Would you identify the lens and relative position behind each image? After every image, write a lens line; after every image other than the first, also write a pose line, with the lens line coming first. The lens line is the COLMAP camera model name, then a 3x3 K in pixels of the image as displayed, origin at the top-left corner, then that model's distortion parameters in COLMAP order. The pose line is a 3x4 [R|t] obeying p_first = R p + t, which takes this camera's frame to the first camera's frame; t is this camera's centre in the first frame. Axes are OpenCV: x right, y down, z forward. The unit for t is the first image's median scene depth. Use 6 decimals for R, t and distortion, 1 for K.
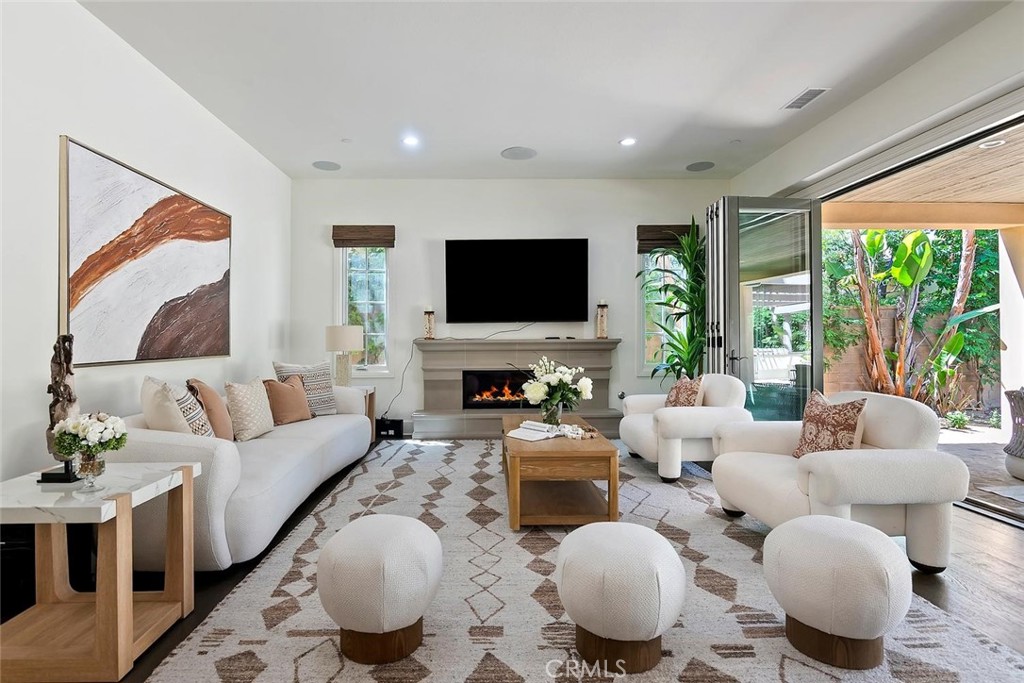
lens RADIAL K [[524.1, 0, 512.0], [0, 524.1, 341.5], [0, 0, 1]] dist [-0.011791, -0.001203]
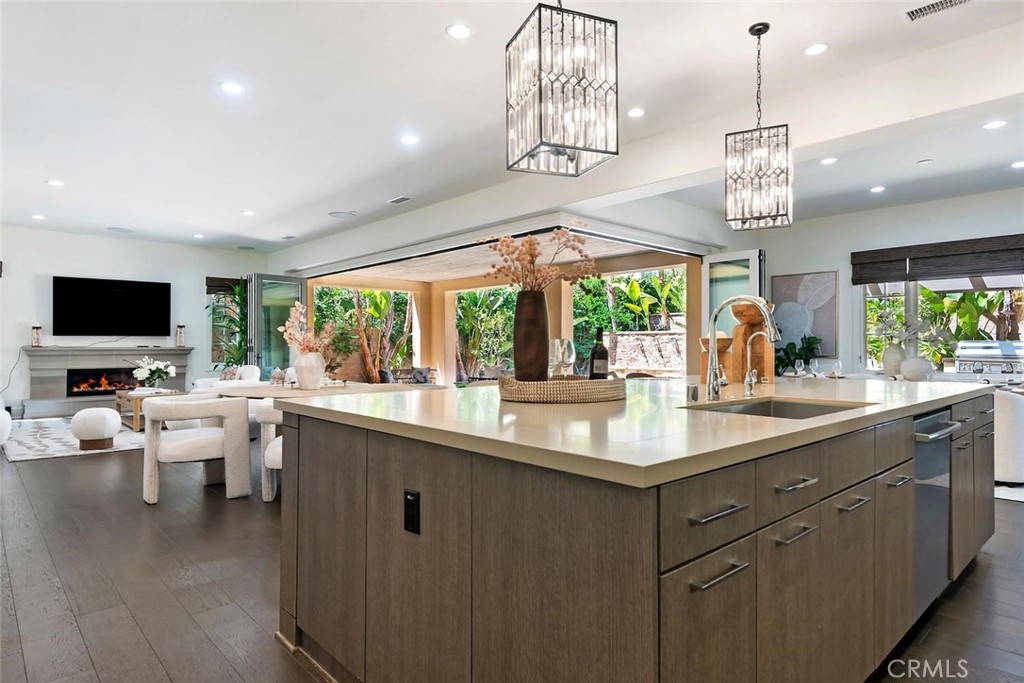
lens RADIAL K [[518.6, 0, 486.6], [0, 518.6, 346.1], [0, 0, 1]] dist [0.003124, -0.001025]
pose [[0.761984, 0.005641, 0.647571, -0.145345], [0.000100, 0.999961, -0.008829, 0.005448], [-0.647596, 0.006793, 0.761954, -0.825856]]
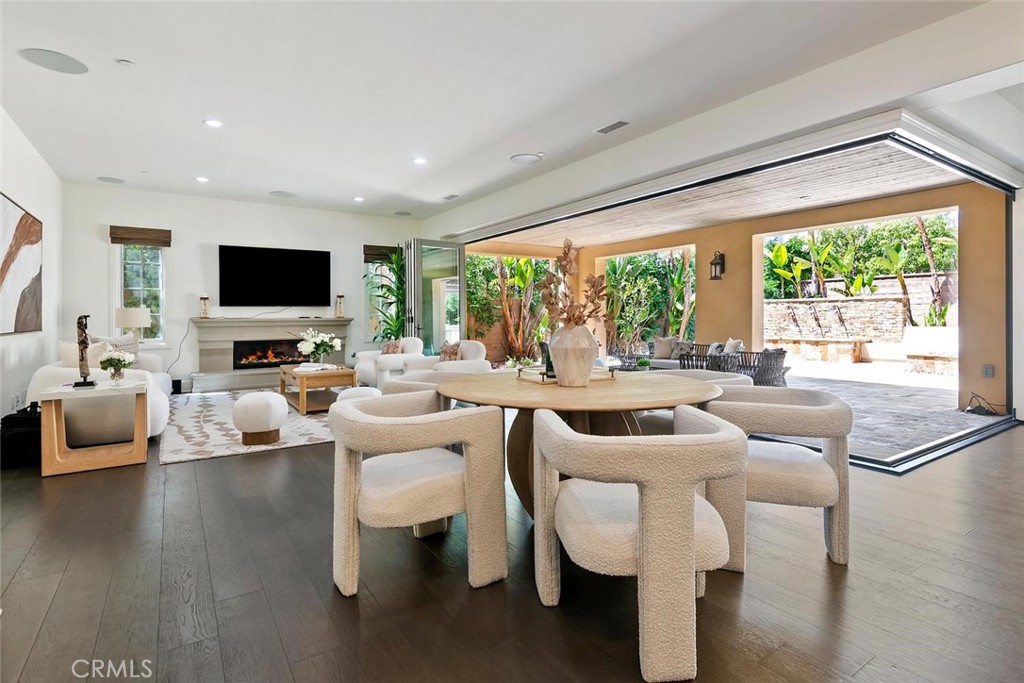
lens RADIAL K [[470.3, 0, 517.8], [0, 470.3, 321.8], [0, 0, 1]] dist [0.002346, -0.000363]
pose [[0.848287, -0.004837, 0.529515, -0.119913], [0.003757, 0.999988, 0.003117, 0.003876], [-0.529524, -0.000654, 0.848295, -0.453433]]
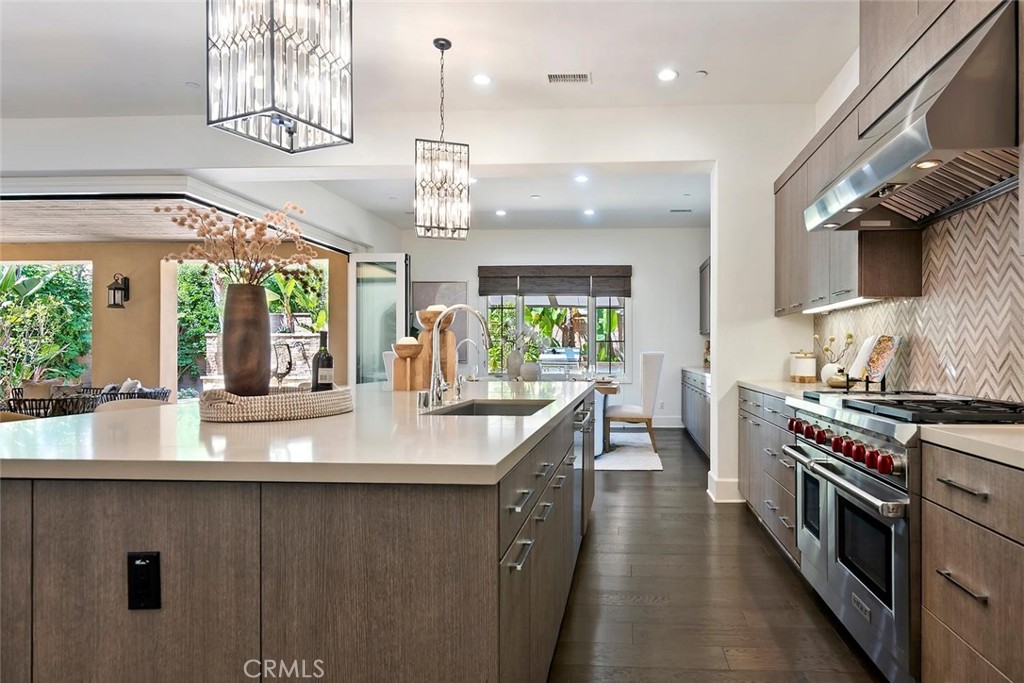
lens RADIAL K [[590.4, 0, 538.2], [0, 590.4, 357.5], [0, 0, 1]] dist [0.001887, -0.000791]
pose [[0.116787, -0.004067, 0.993149, -0.192497], [0.003717, 0.999986, 0.003658, 0.004575], [-0.993150, 0.003265, 0.116801, -0.779893]]
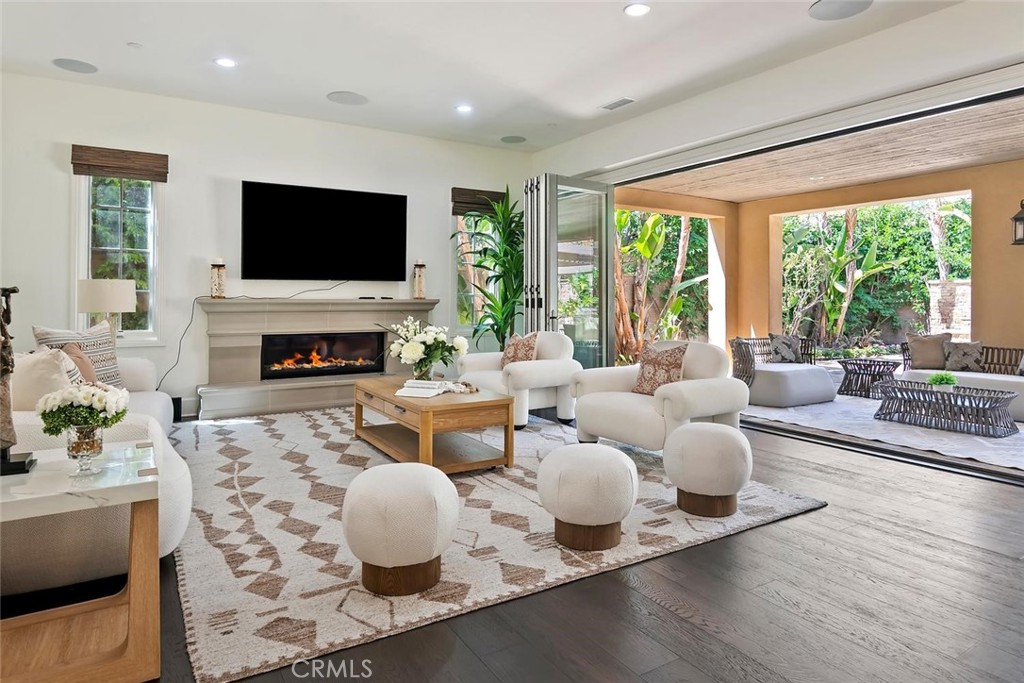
lens RADIAL K [[575.2, 0, 549.6], [0, 575.2, 304.3], [0, 0, 1]] dist [-0.003330, -0.001653]
pose [[0.857264, 0.004328, 0.514858, -0.182361], [-0.005332, 0.999986, 0.000472, 0.002224], [-0.514849, -0.003150, 0.857275, -0.051112]]
